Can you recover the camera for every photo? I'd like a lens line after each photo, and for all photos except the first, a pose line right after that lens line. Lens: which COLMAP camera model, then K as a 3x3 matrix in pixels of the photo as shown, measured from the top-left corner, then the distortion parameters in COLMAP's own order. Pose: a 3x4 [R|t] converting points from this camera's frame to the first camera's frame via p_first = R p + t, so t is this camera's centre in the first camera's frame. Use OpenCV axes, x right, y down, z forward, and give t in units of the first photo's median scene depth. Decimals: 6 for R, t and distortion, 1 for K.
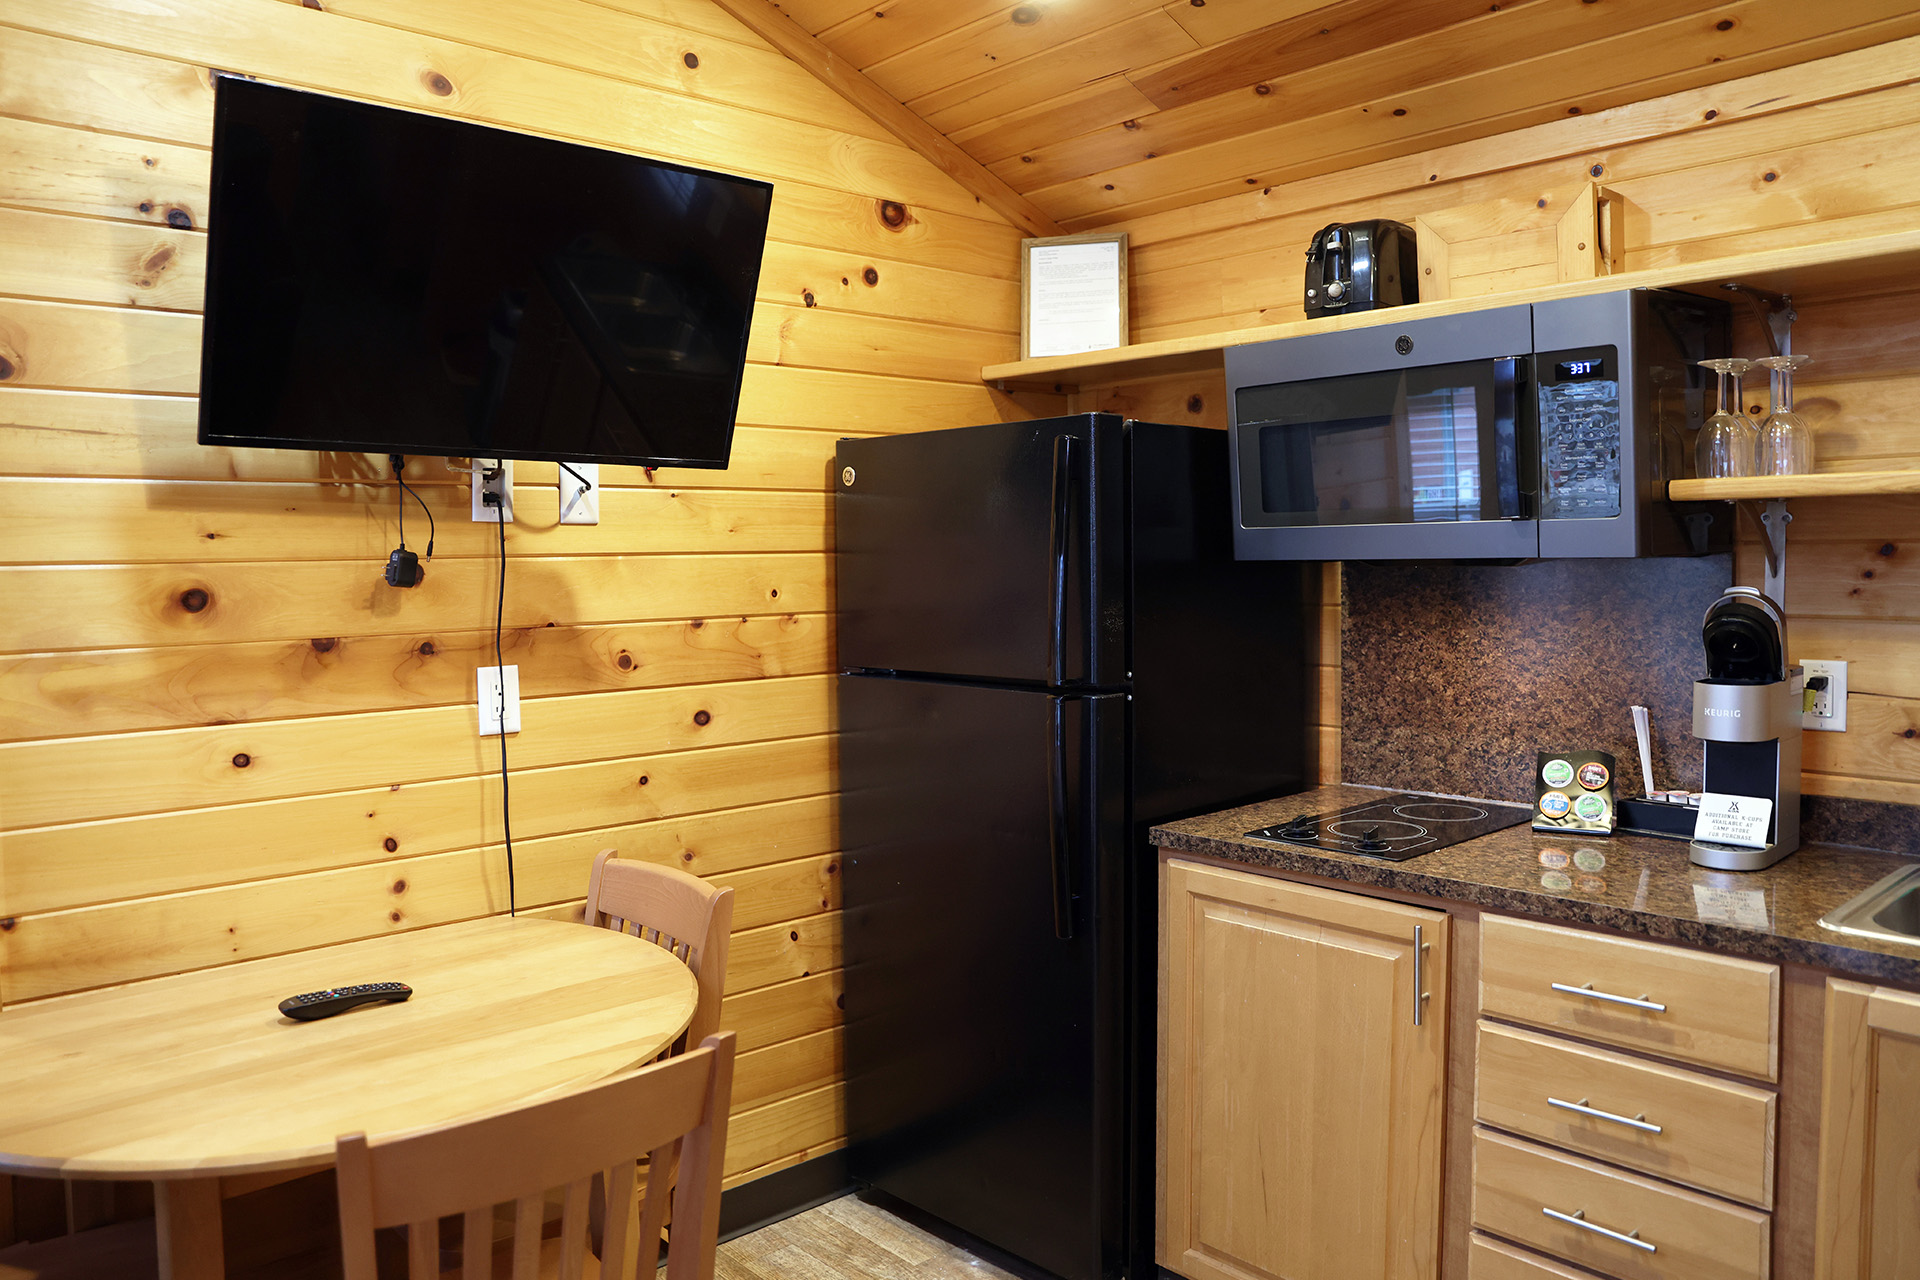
lens RADIAL K [[1361.5, 0, 959.0], [0, 1361.5, 632.1], [0, 0, 1]] dist [-0.054065, 0.029687]
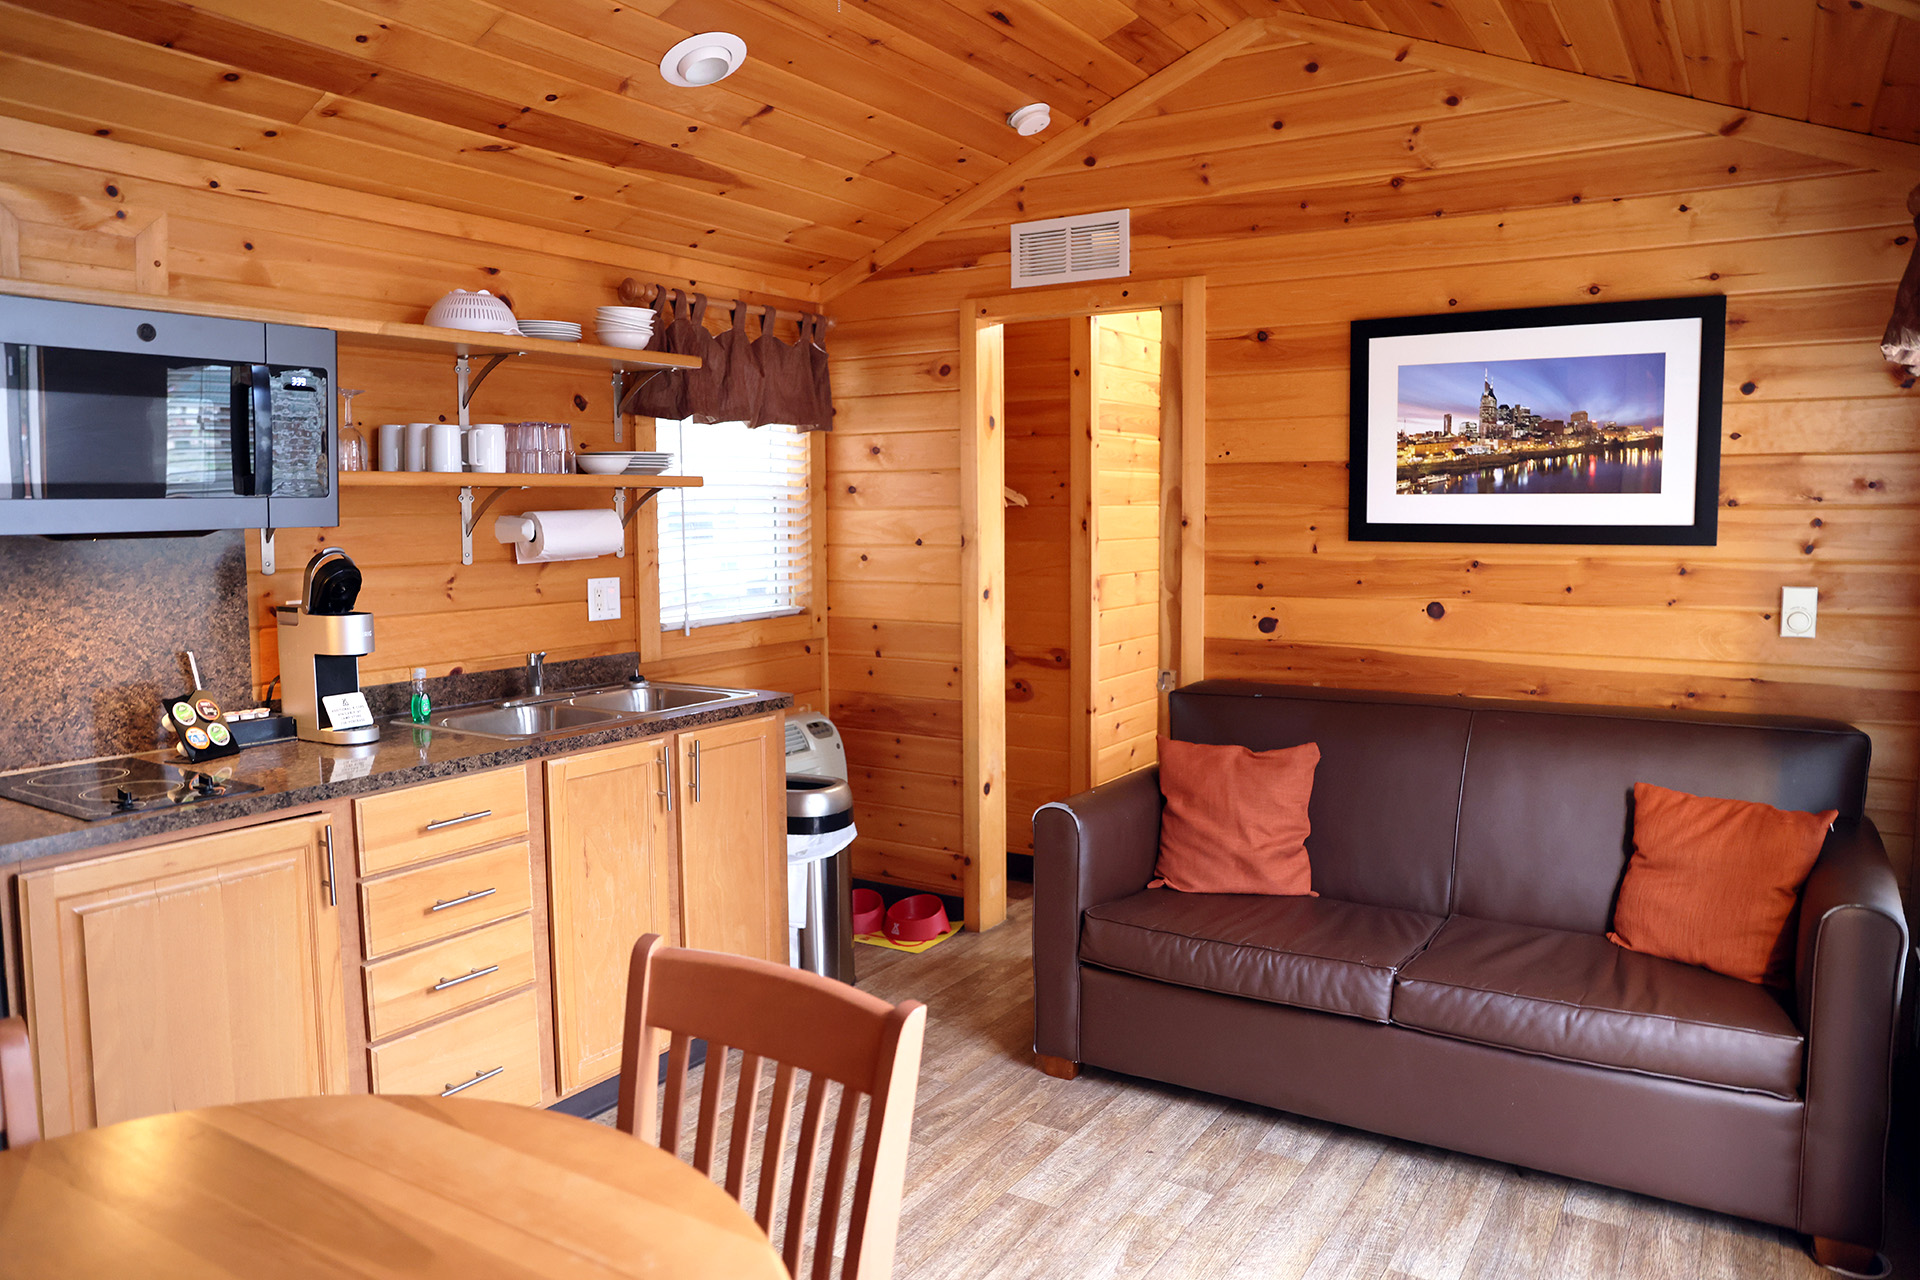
lens RADIAL K [[1361.5, 0, 959.8], [0, 1361.5, 645.1], [0, 0, 1]] dist [-0.054065, 0.029687]
pose [[-0.264192, -0.084118, 0.960795, -0.809246], [0.065398, 0.992334, 0.104862, -0.031317], [-0.962250, 0.090538, -0.256666, 0.608419]]
